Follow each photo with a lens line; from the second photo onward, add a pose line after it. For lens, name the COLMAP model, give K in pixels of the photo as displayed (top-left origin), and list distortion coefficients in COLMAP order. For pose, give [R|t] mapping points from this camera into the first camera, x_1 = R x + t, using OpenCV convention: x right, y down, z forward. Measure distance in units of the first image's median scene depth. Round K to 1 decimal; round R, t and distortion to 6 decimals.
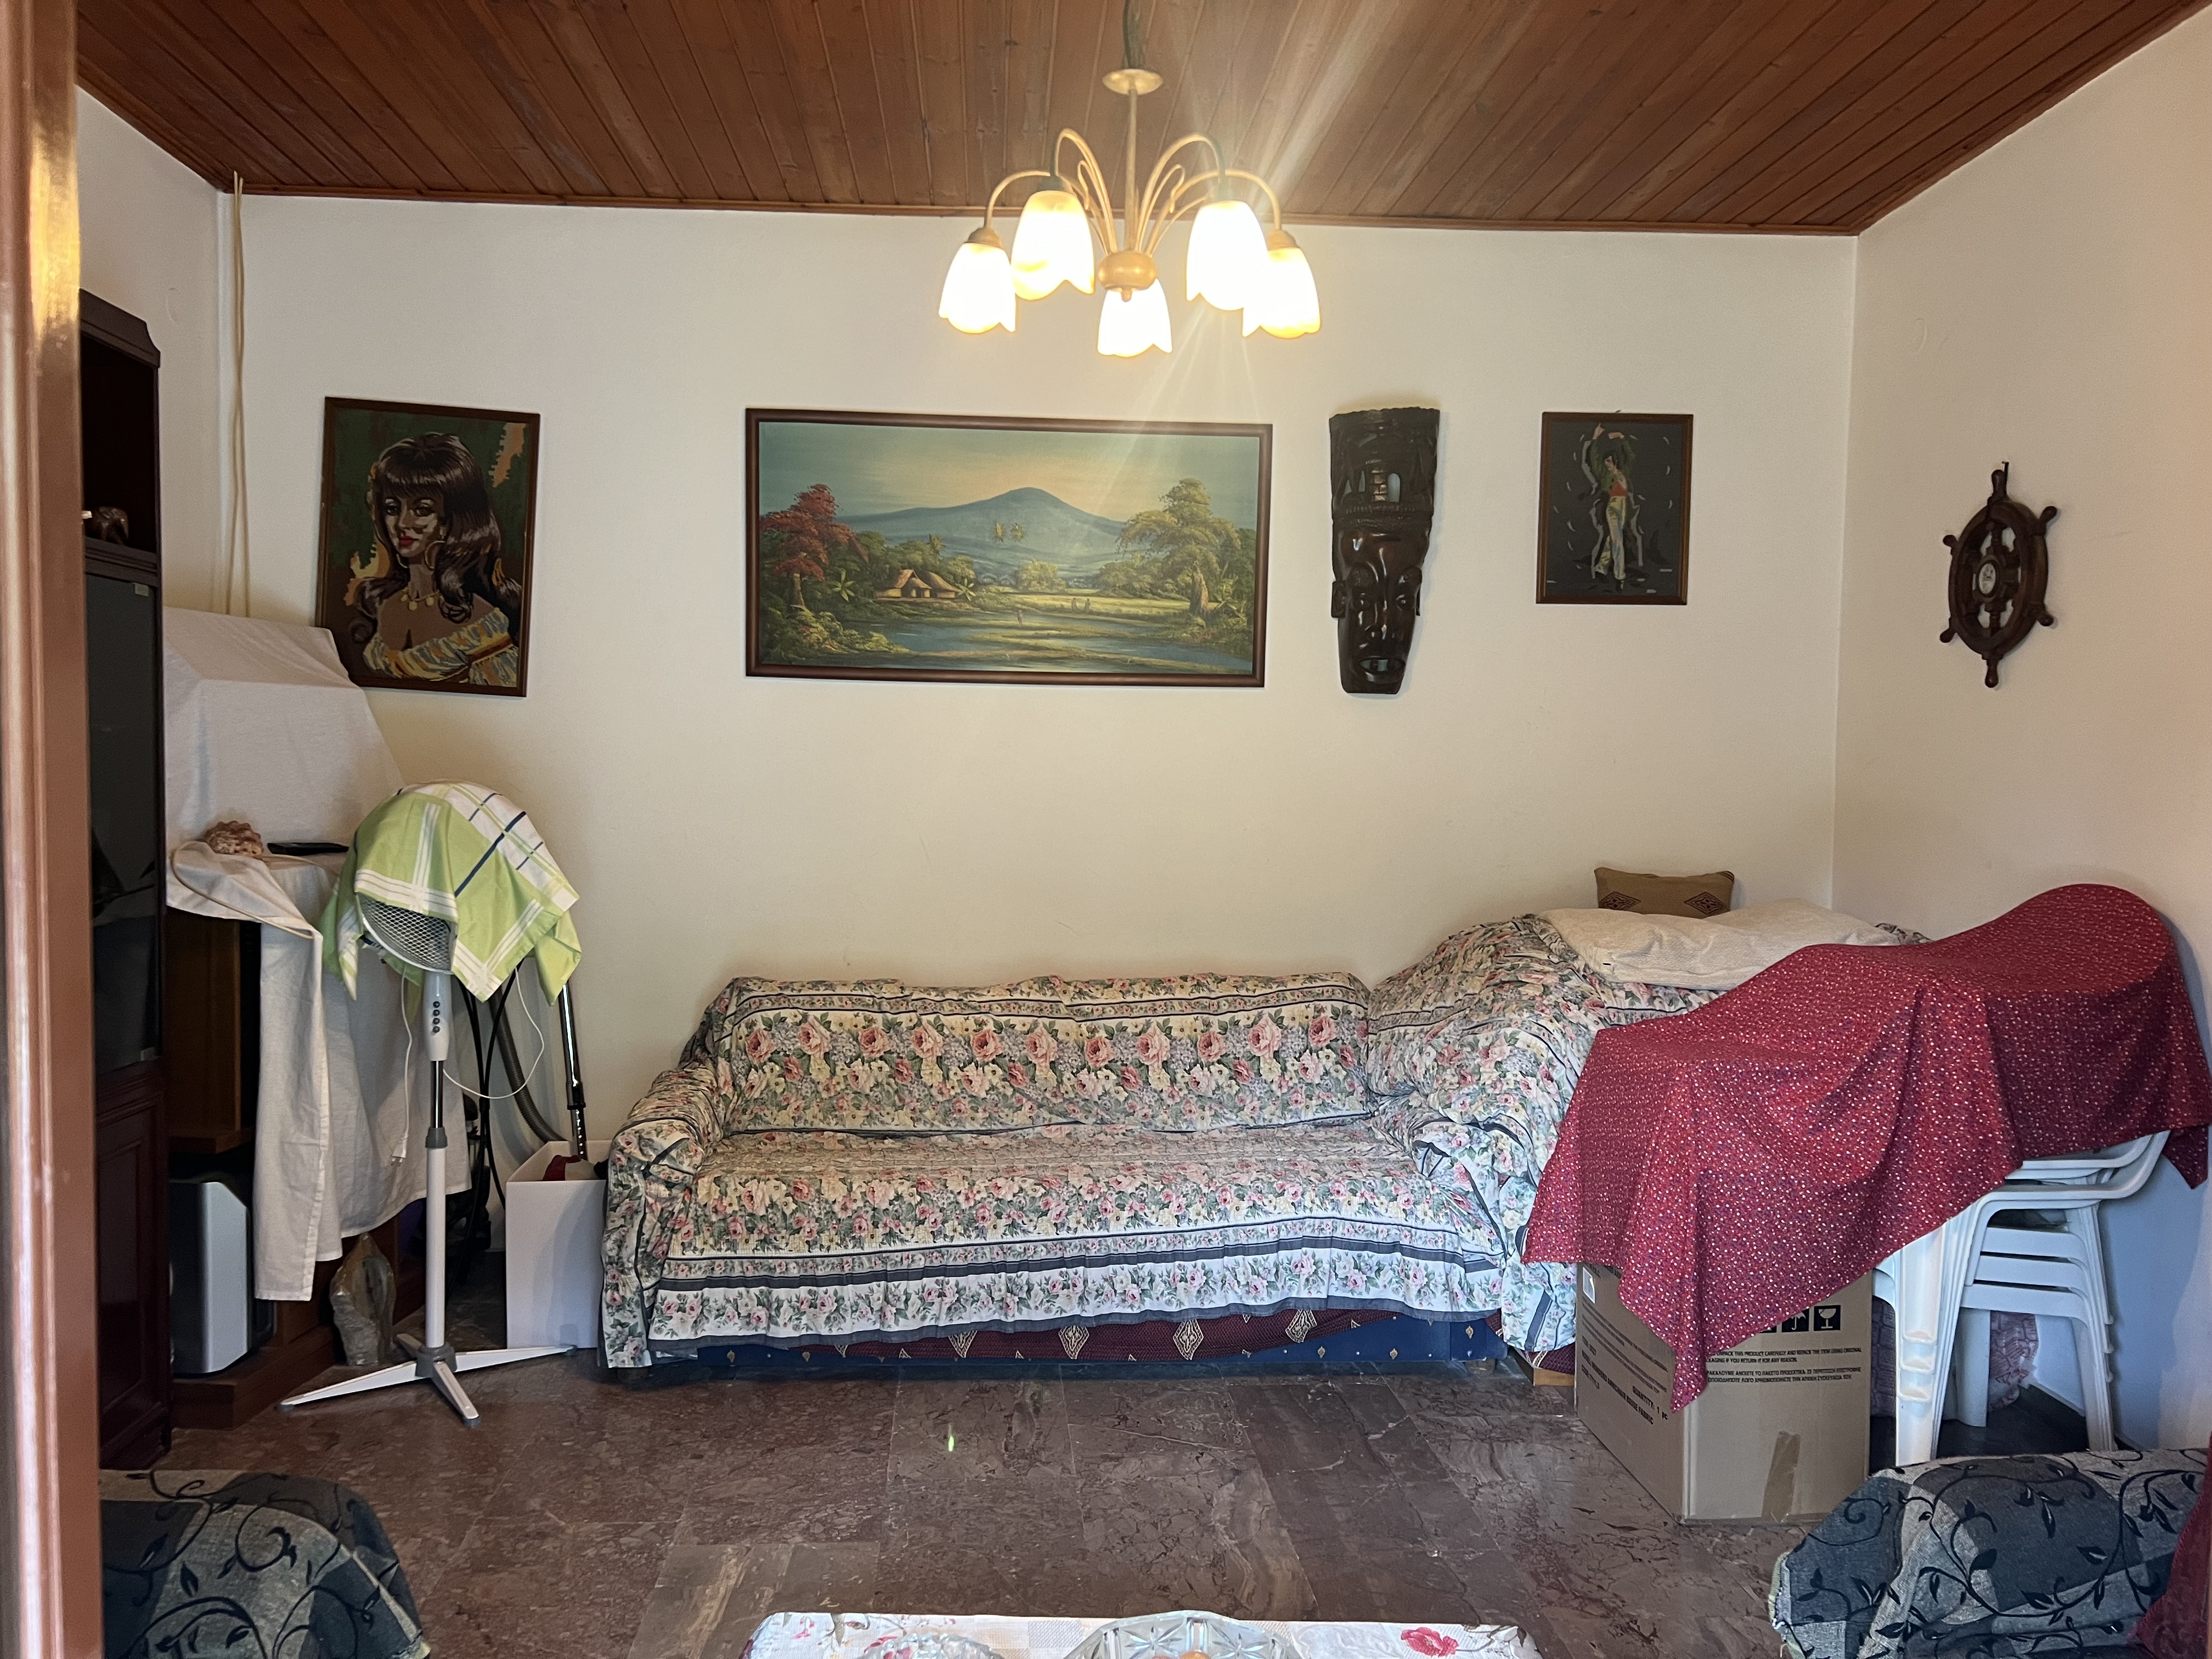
lens RADIAL K [[1681.3, 0, 1100.5], [0, 1681.3, 830.6], [0, 0, 1]] dist [0.045519, -0.028469]
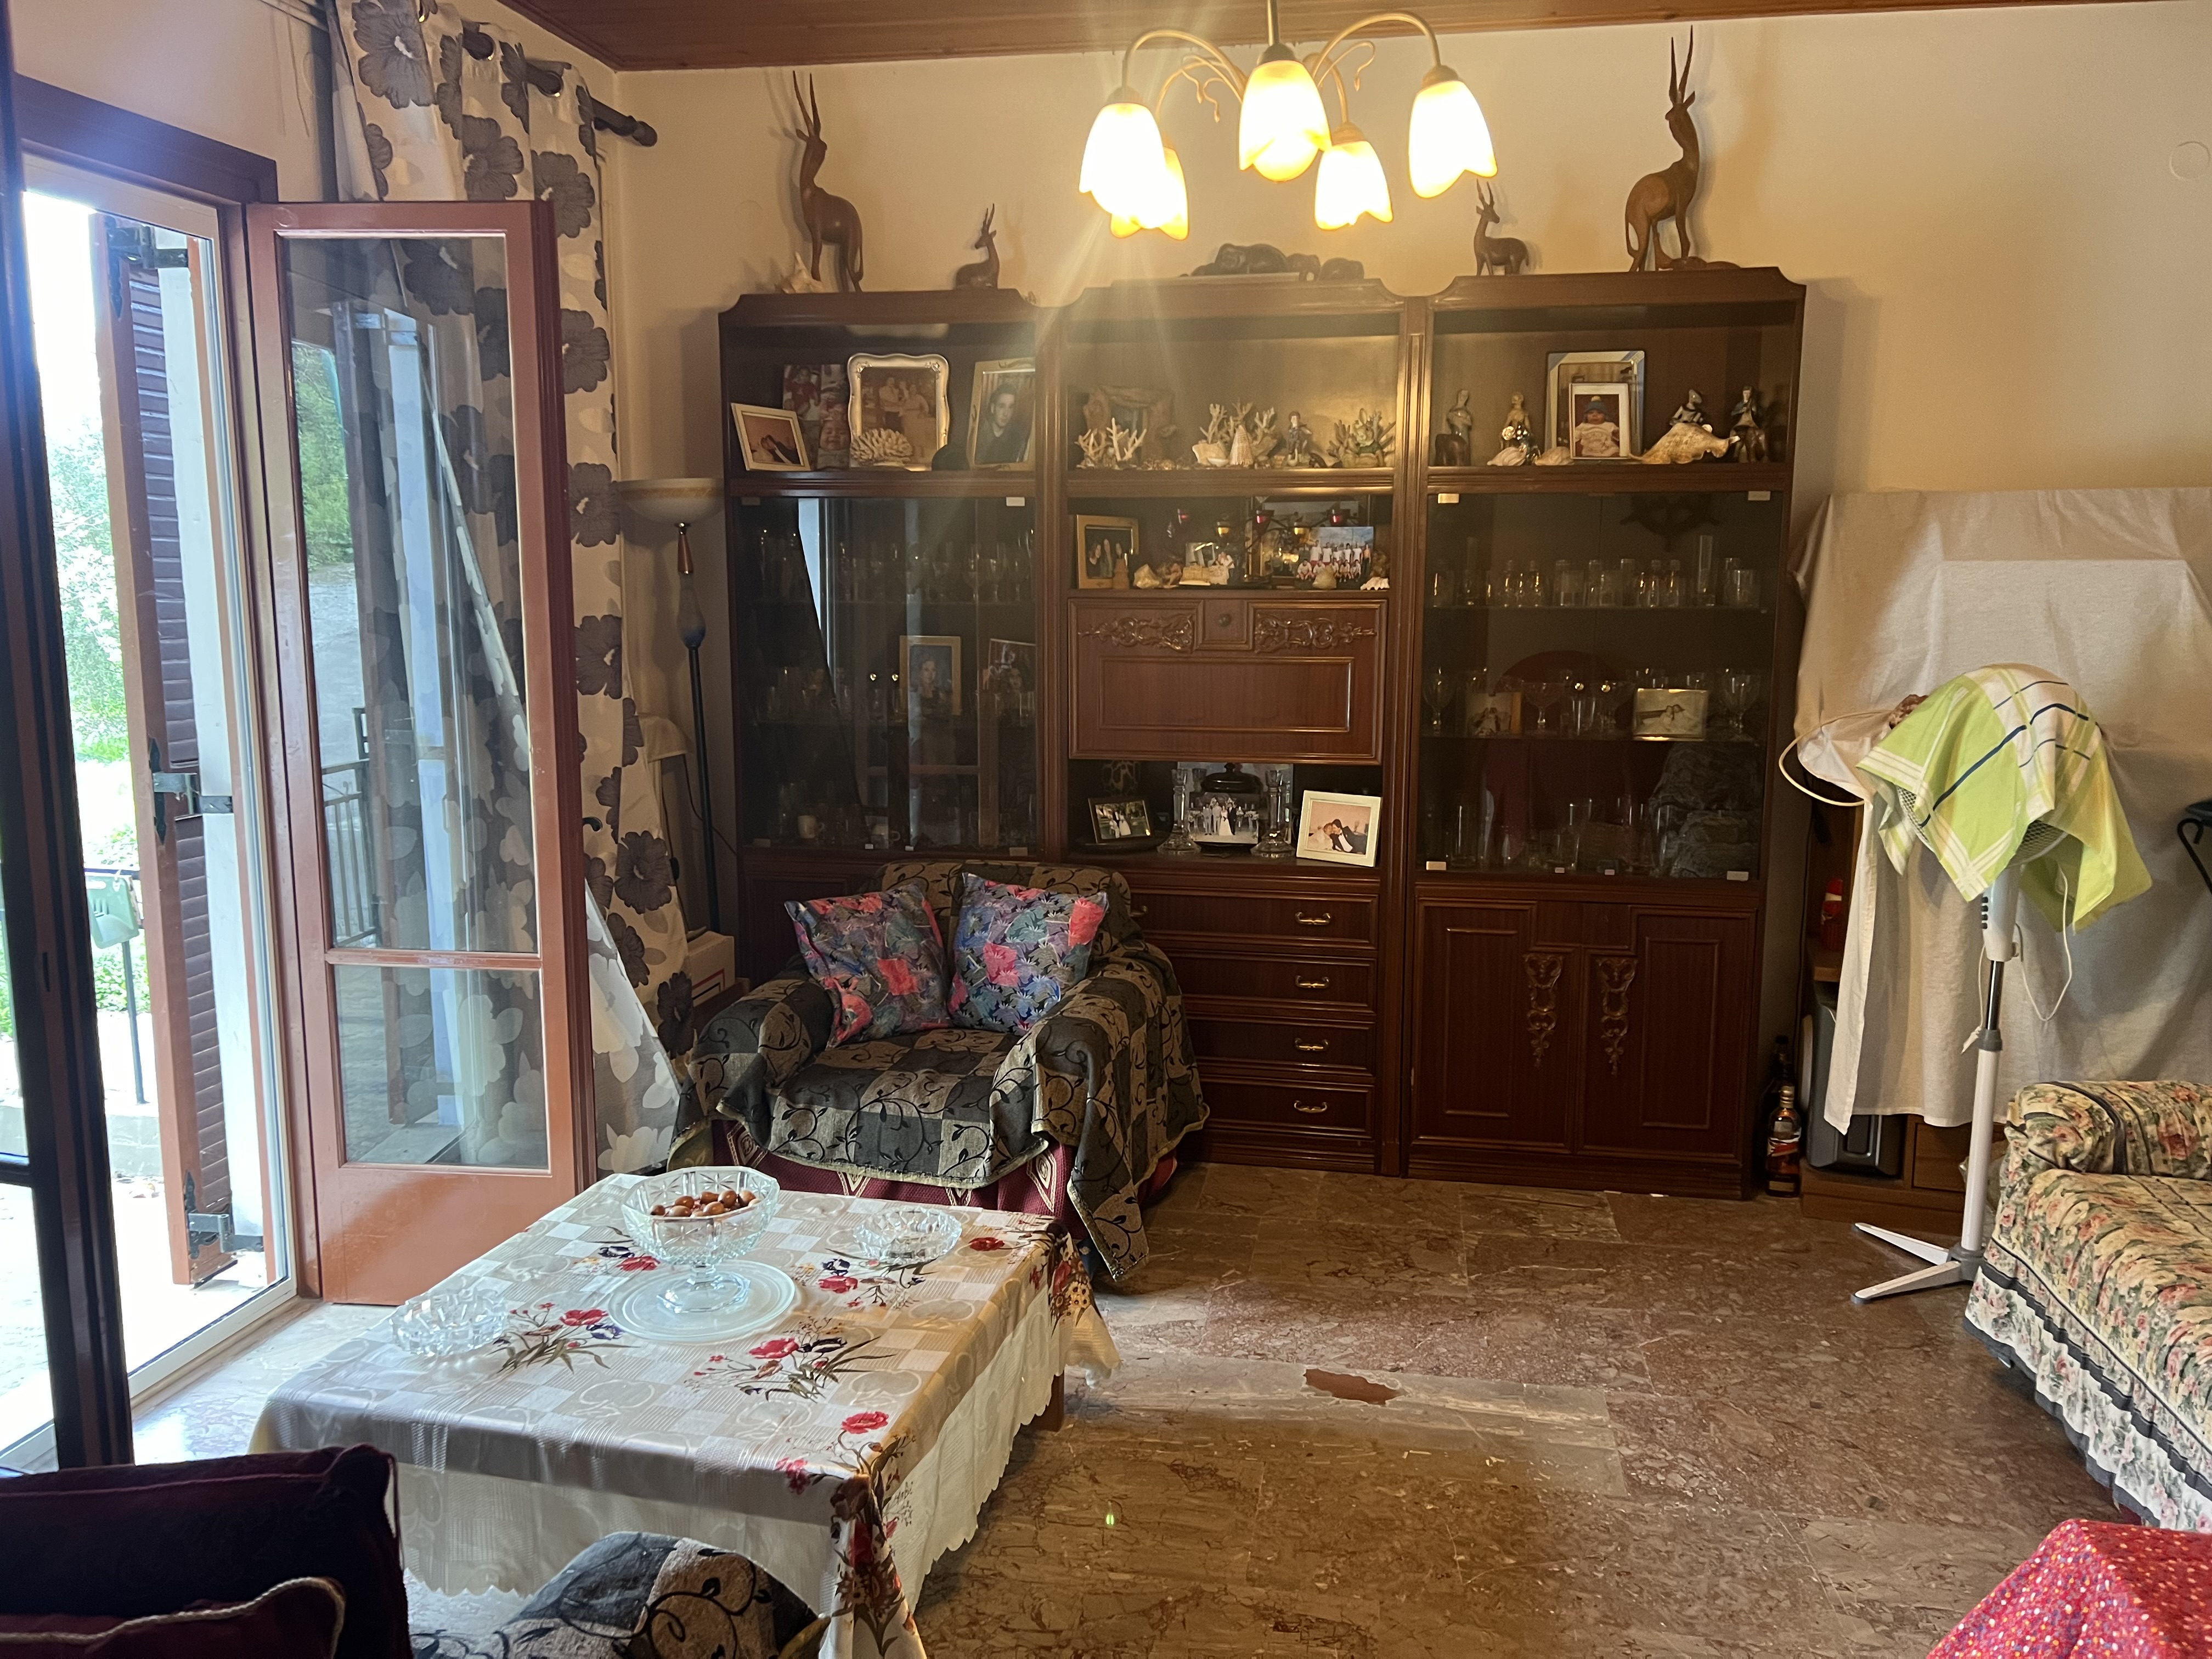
lens RADIAL K [[1681.3, 0, 1107.9], [0, 1681.3, 835.7], [0, 0, 1]] dist [0.045519, -0.028469]
pose [[-0.265553, 0.129177, -0.955403, 0.802054], [-0.046406, 0.988122, 0.146499, -0.061698], [0.962979, 0.083240, -0.256404, 0.951896]]
